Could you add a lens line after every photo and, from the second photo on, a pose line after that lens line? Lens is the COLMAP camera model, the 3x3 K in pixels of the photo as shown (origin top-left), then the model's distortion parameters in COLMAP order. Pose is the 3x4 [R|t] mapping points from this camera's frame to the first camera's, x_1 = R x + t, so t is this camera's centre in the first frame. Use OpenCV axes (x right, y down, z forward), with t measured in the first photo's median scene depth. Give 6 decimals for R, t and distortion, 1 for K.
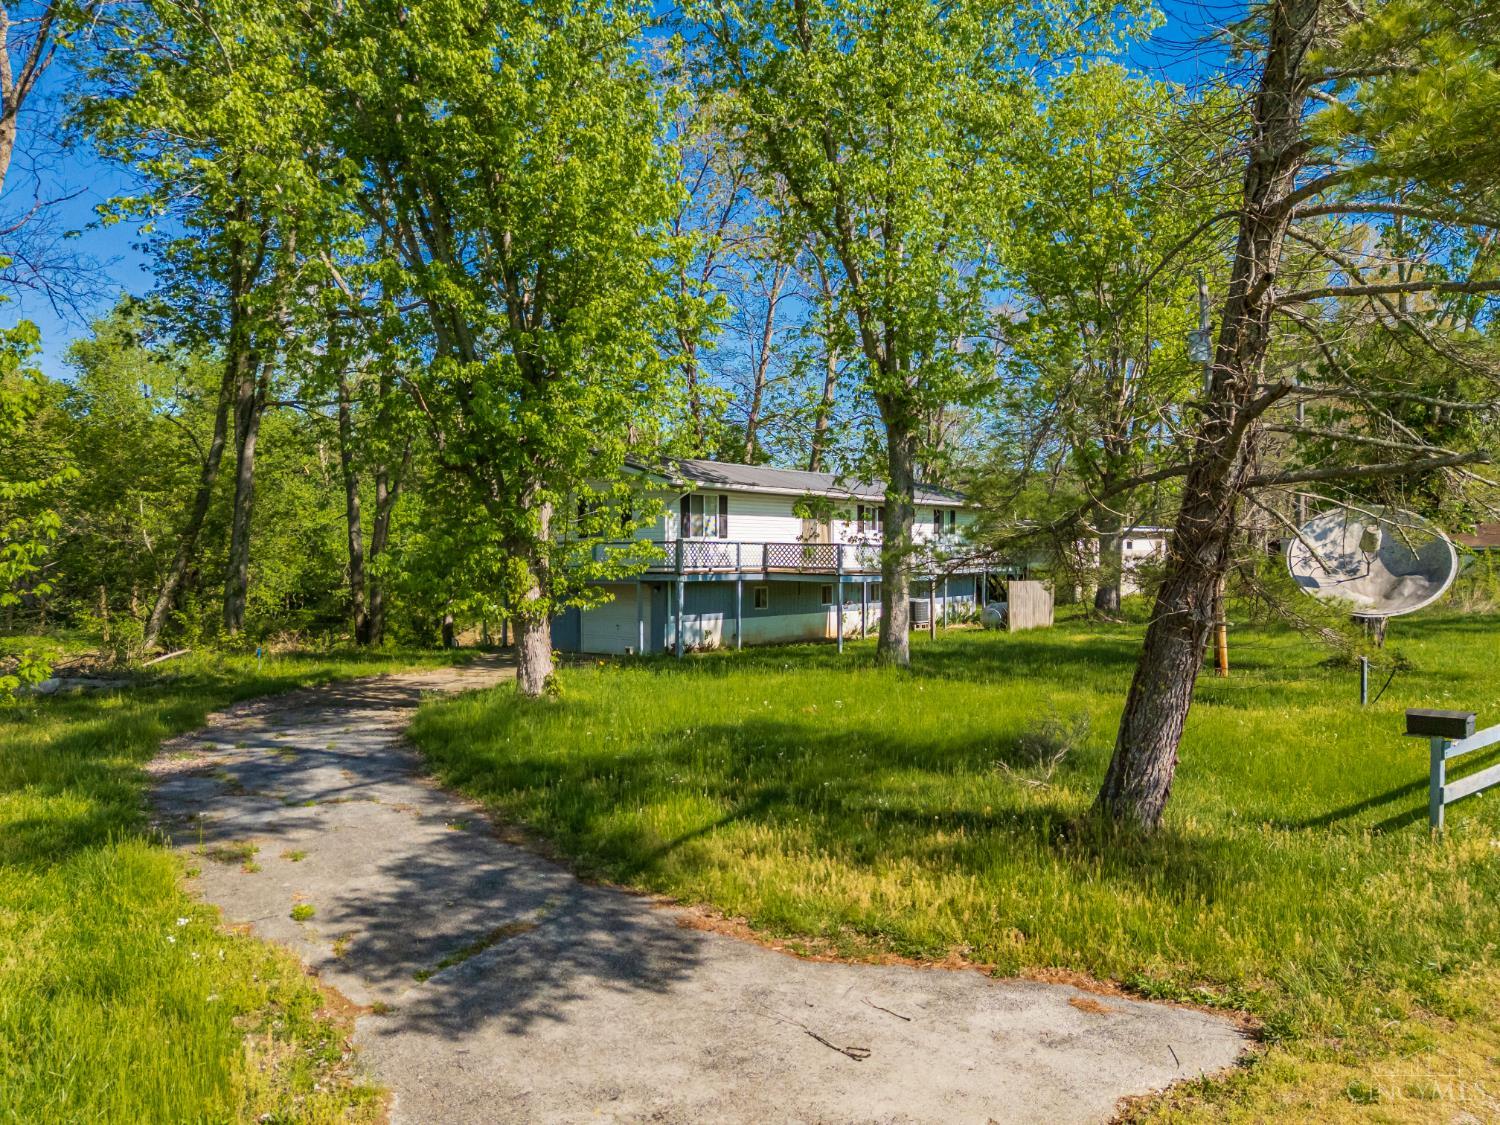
lens RADIAL K [[1141.9, 0, 750.8], [0, 1141.9, 563.1], [0, 0, 1]] dist [0.061504, -0.055529]
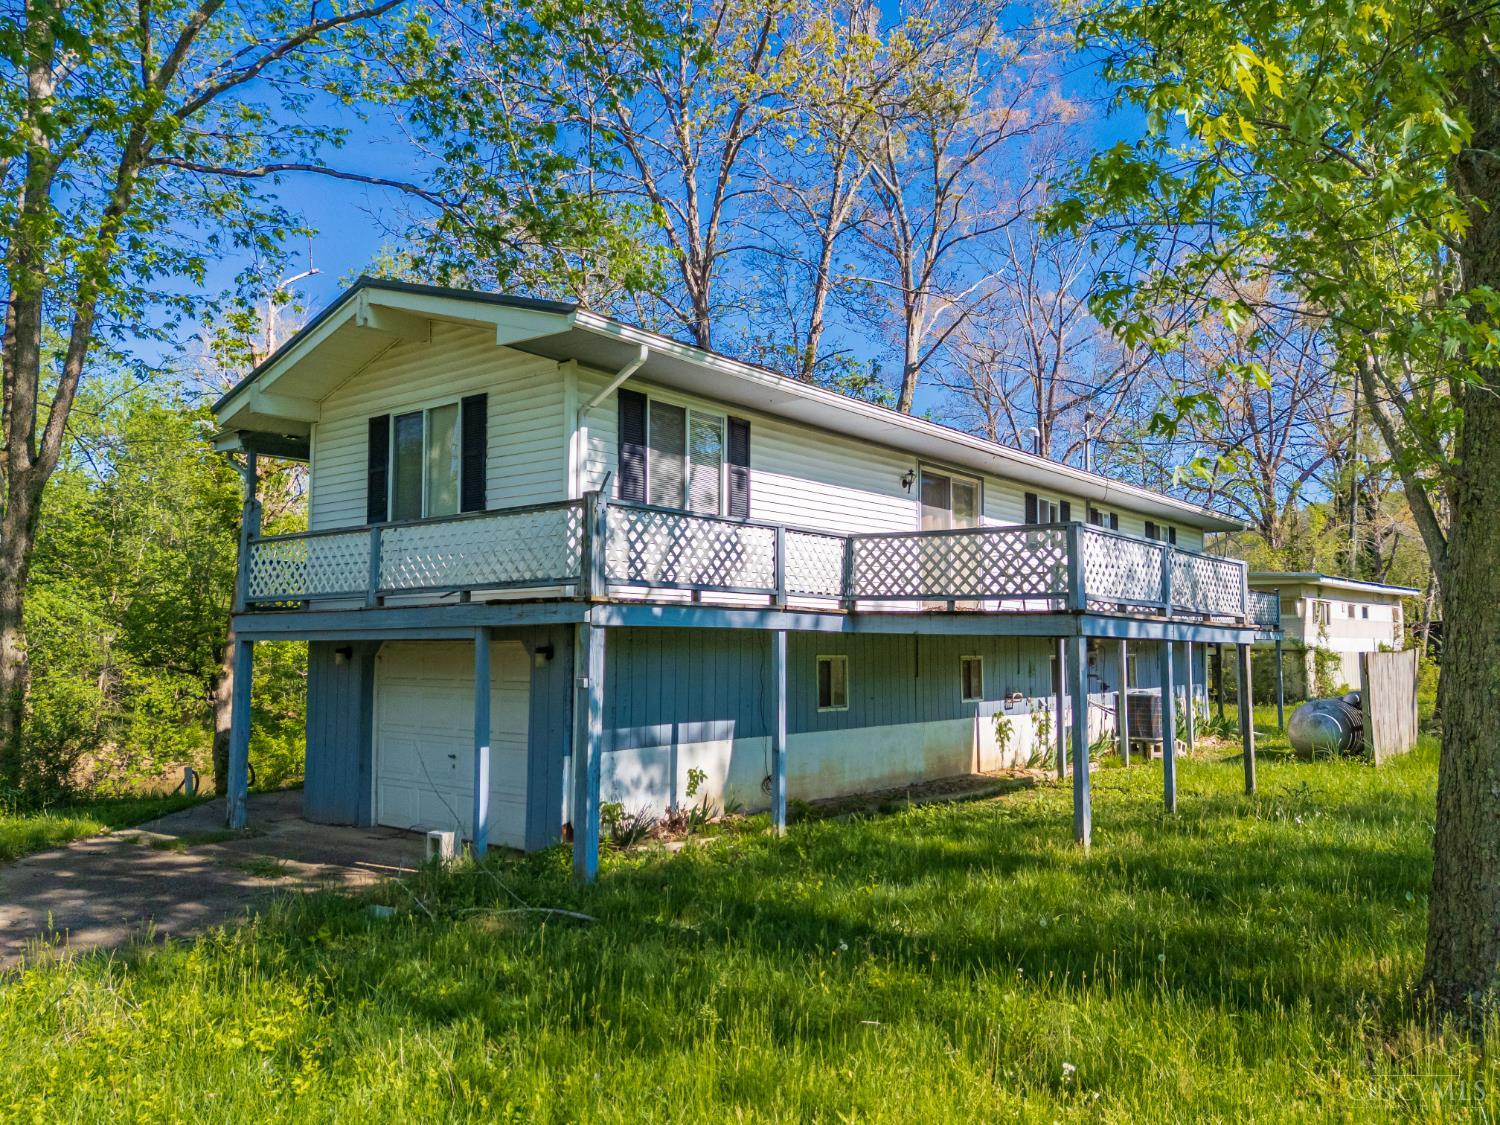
lens RADIAL K [[1141.9, 0, 753.5], [0, 1141.9, 554.6], [0, 0, 1]] dist [0.061504, -0.055529]
pose [[0.999590, 0.003676, -0.028381, -0.013757], [-0.006129, 0.996206, -0.086811, 0.037363], [0.027954, 0.086949, 0.995820, 1.069555]]
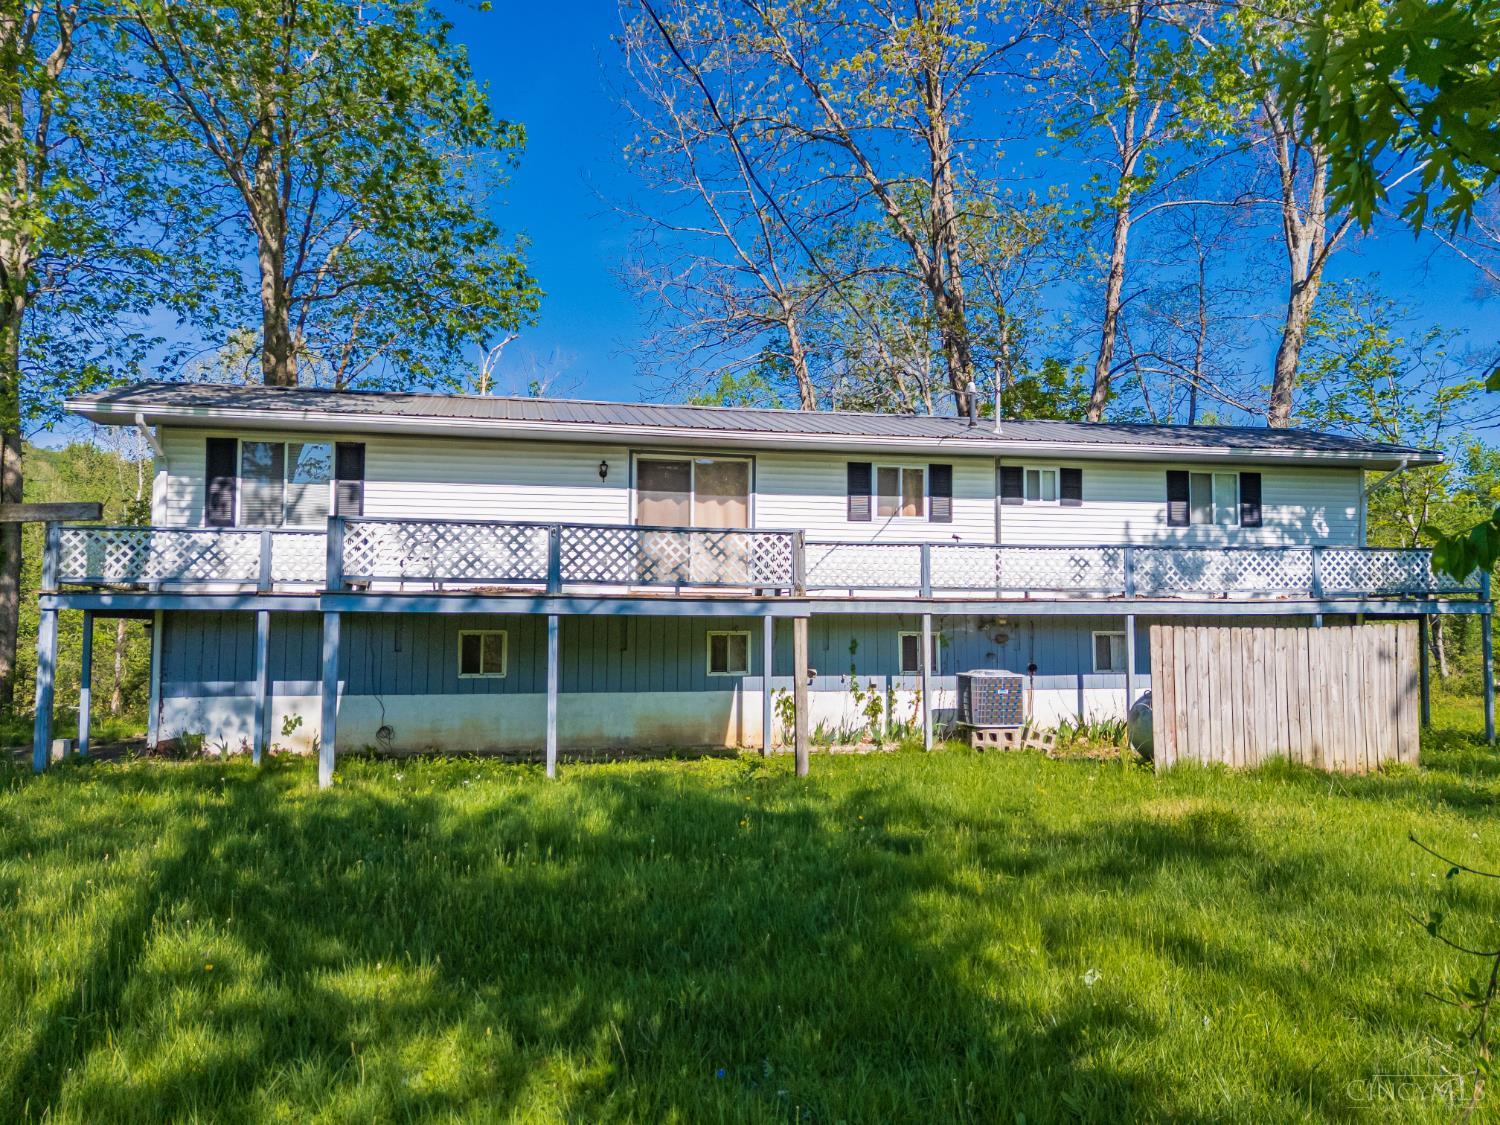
lens RADIAL K [[1141.9, 0, 754.5], [0, 1141.9, 559.6], [0, 0, 1]] dist [0.061504, -0.055529]
pose [[0.754420, -0.030811, -0.655668, 0.746059], [-0.010536, 0.998201, -0.059029, 0.033220], [0.656307, 0.051441, 0.752738, 1.291497]]
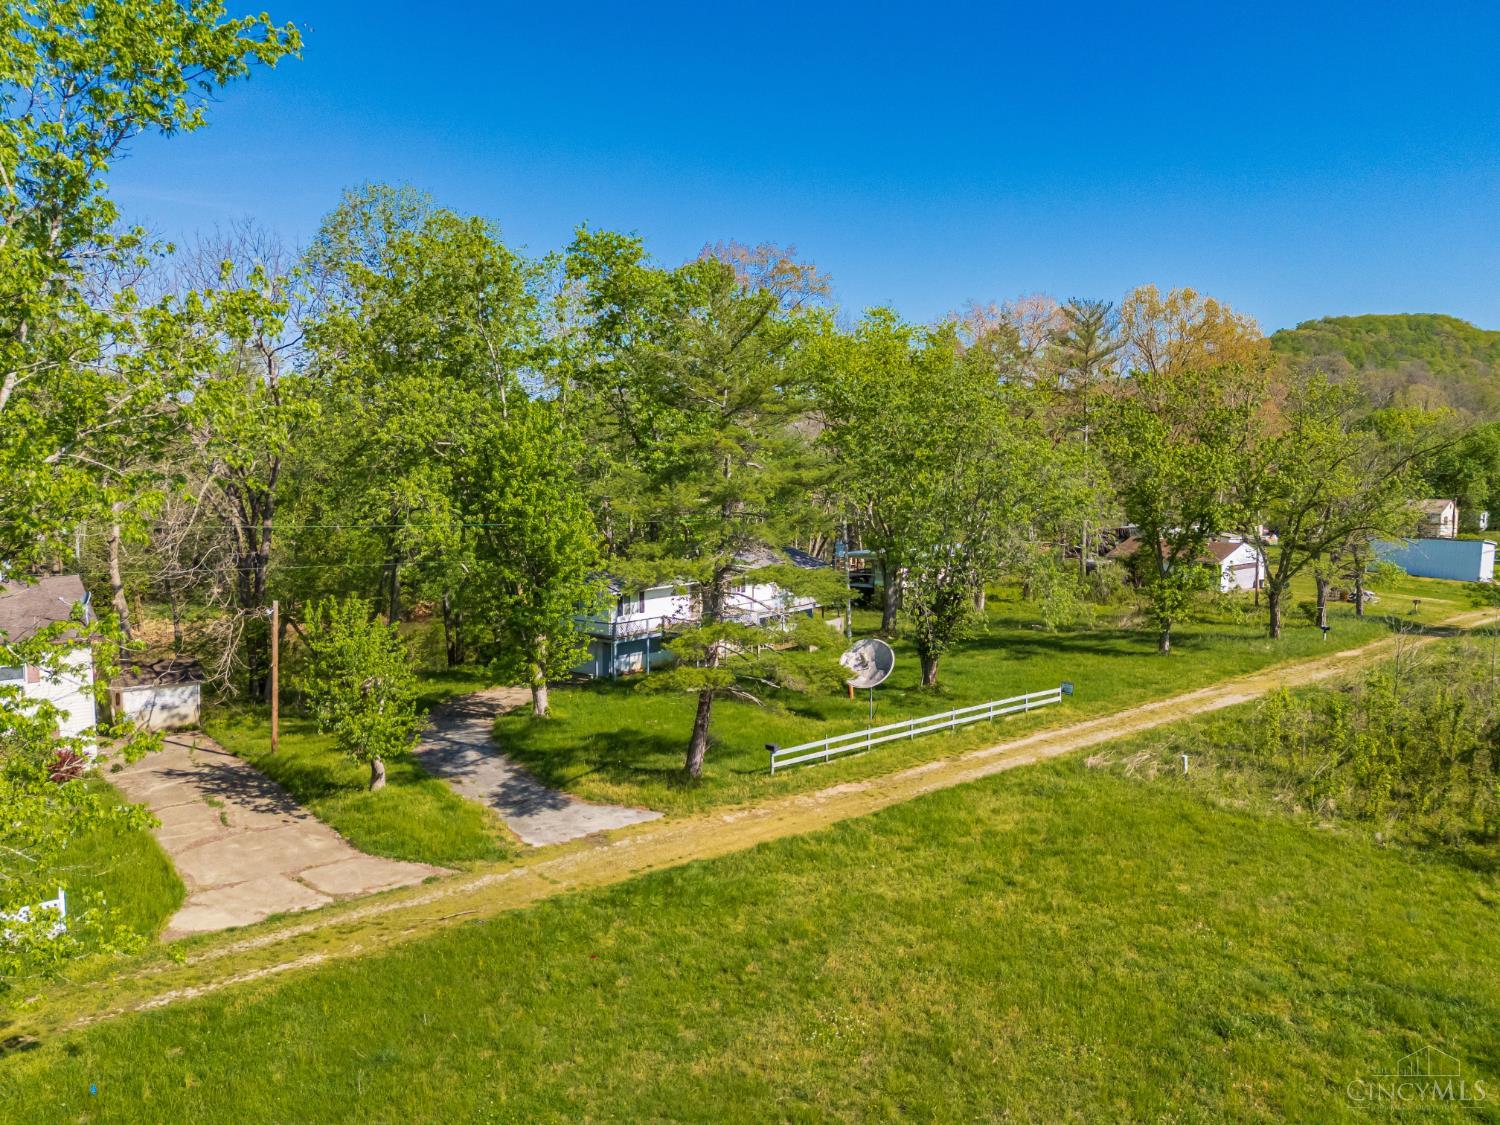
lens RADIAL K [[1141.9, 0, 743.4], [0, 1141.9, 555.6], [0, 0, 1]] dist [0.061504, -0.055529]
pose [[0.999517, -0.003693, -0.030861, 0.358813], [0.005883, 0.997446, 0.071178, -0.441126], [0.030520, -0.071325, 0.996986, -1.574984]]
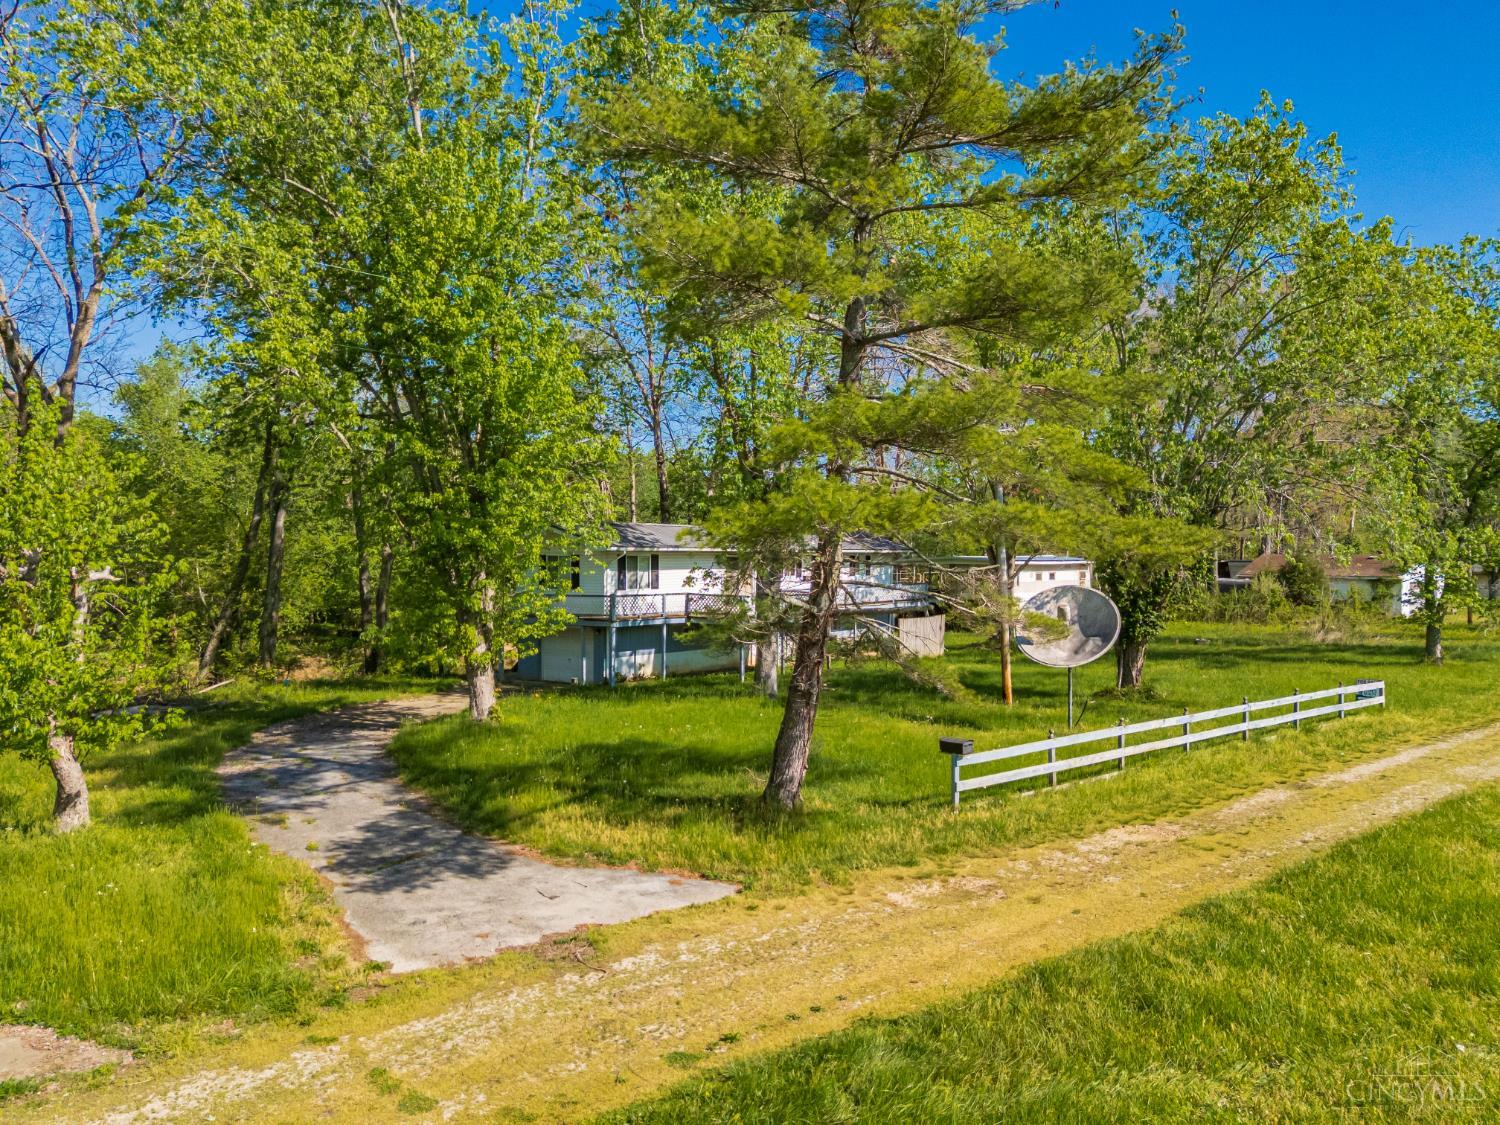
lens RADIAL K [[1141.9, 0, 748.7], [0, 1141.9, 562.3], [0, 0, 1]] dist [0.061504, -0.055529]
pose [[0.999781, -0.001285, -0.020873, 0.182804], [0.001167, 0.999983, -0.005649, -0.076705], [0.020880, 0.005623, 0.999766, -0.437742]]
